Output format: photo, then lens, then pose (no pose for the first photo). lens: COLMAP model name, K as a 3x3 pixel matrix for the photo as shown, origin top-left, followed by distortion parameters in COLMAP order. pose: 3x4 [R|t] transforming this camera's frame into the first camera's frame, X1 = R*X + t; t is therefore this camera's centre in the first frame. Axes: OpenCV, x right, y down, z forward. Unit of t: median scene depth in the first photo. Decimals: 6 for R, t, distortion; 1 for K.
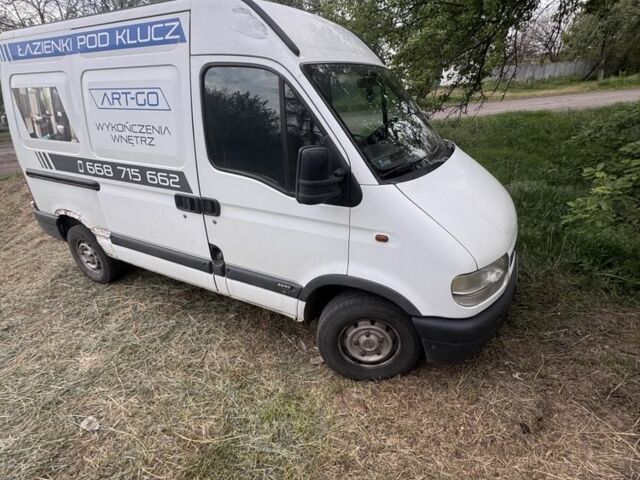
lens RADIAL K [[342.4, 0, 320.1], [0, 342.4, 242.0], [0, 0, 1]] dist [-0.005349, 0.000676]
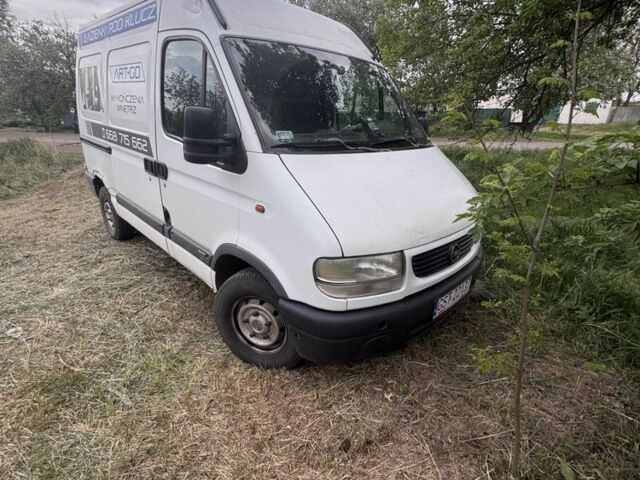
lens RADIAL K [[342.4, 0, 318.9], [0, 342.4, 241.9], [0, 0, 1]] dist [-0.005349, 0.000676]
pose [[0.951053, 0.173824, -0.255507, 0.464399], [-0.190700, 0.980722, -0.042630, 0.070334], [0.243172, 0.089269, 0.965867, 0.086089]]
